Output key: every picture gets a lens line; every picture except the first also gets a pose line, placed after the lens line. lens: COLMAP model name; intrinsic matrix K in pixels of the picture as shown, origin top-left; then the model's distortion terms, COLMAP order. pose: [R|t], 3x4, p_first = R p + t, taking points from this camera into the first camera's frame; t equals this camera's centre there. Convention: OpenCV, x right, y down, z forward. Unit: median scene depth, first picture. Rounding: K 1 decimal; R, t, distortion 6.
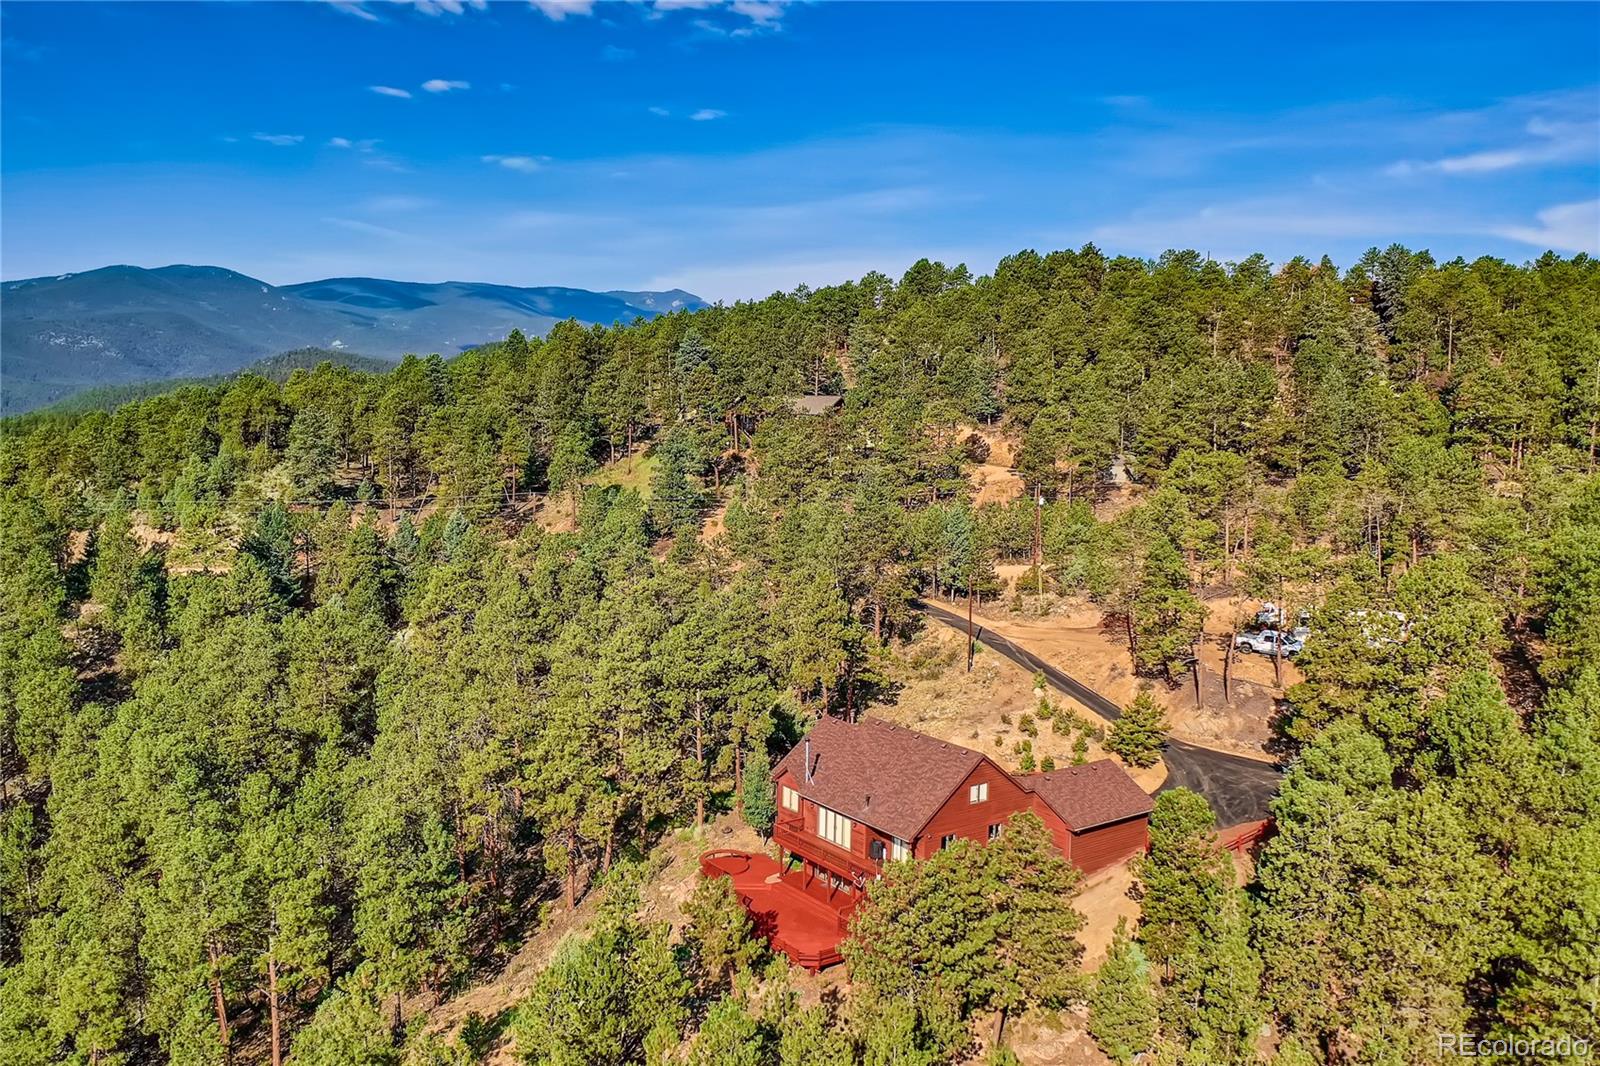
lens RADIAL K [[1253.1, 0, 798.0], [0, 1253.1, 554.1], [0, 0, 1]] dist [-0.007470, -0.004988]
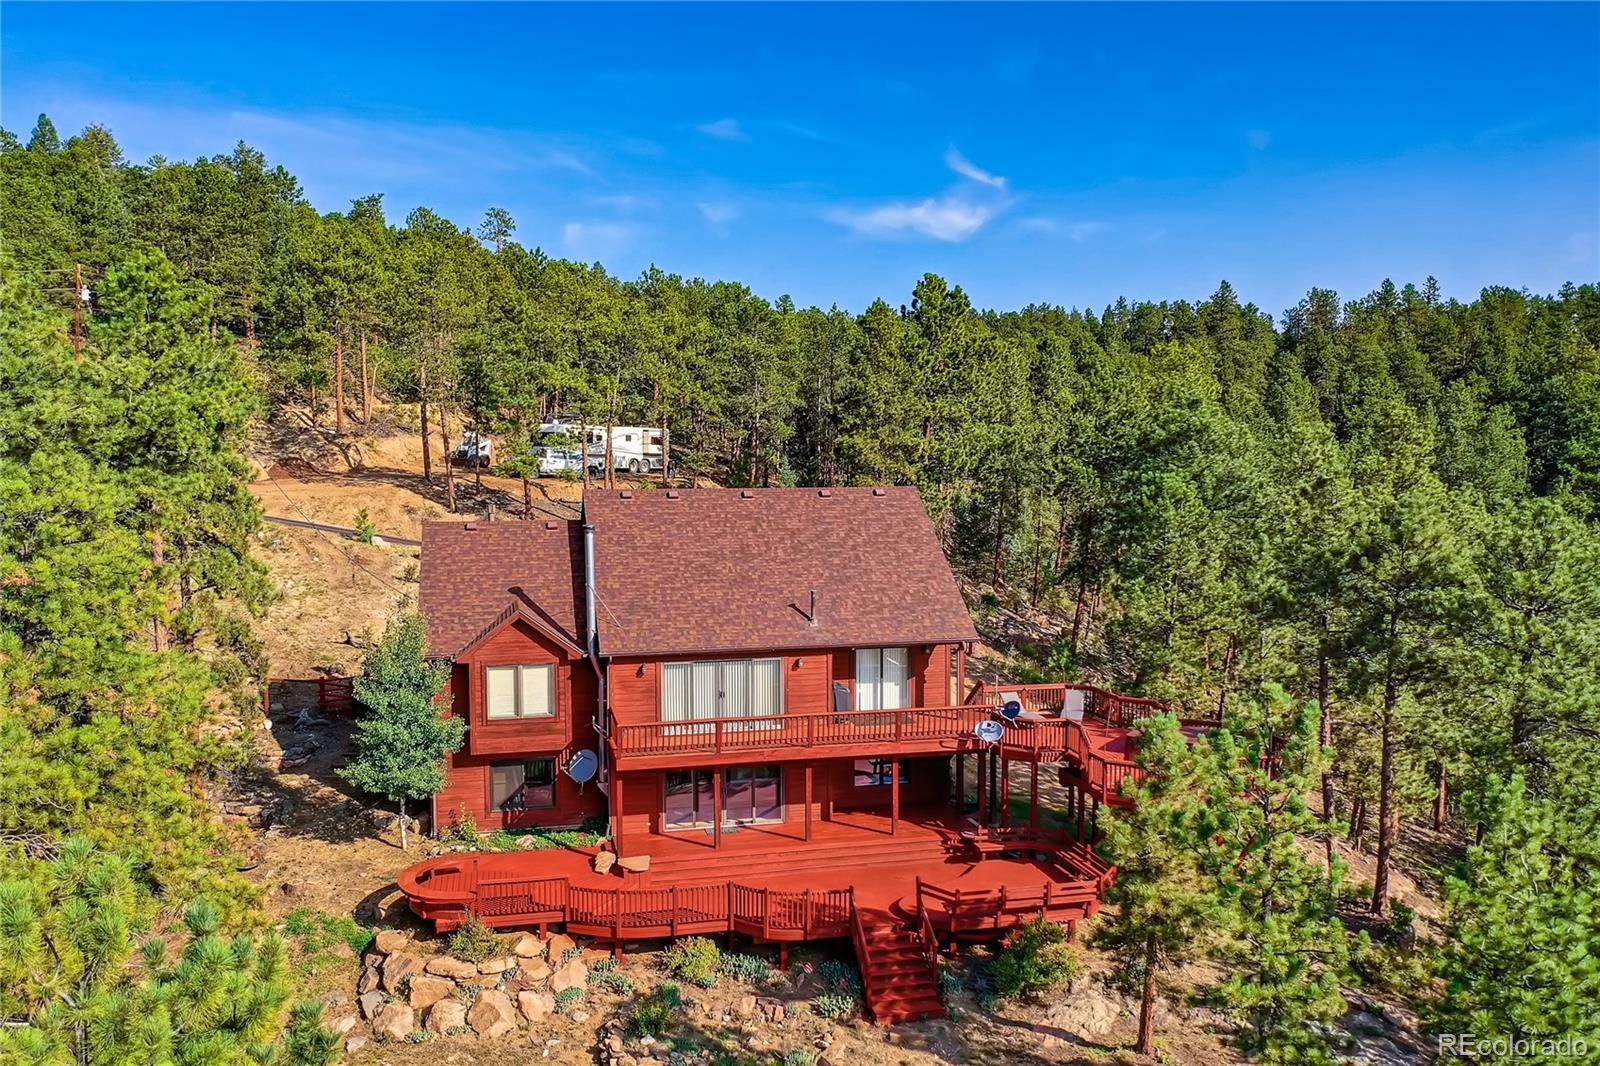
lens RADIAL K [[1253.1, 0, 798.0], [0, 1253.1, 554.1], [0, 0, 1]] dist [-0.007470, -0.004988]
pose [[0.387715, -0.088024, 0.917567, -0.332982], [0.118613, 0.991919, 0.045038, 0.136205], [-0.914116, 0.091373, 0.395022, 0.712683]]
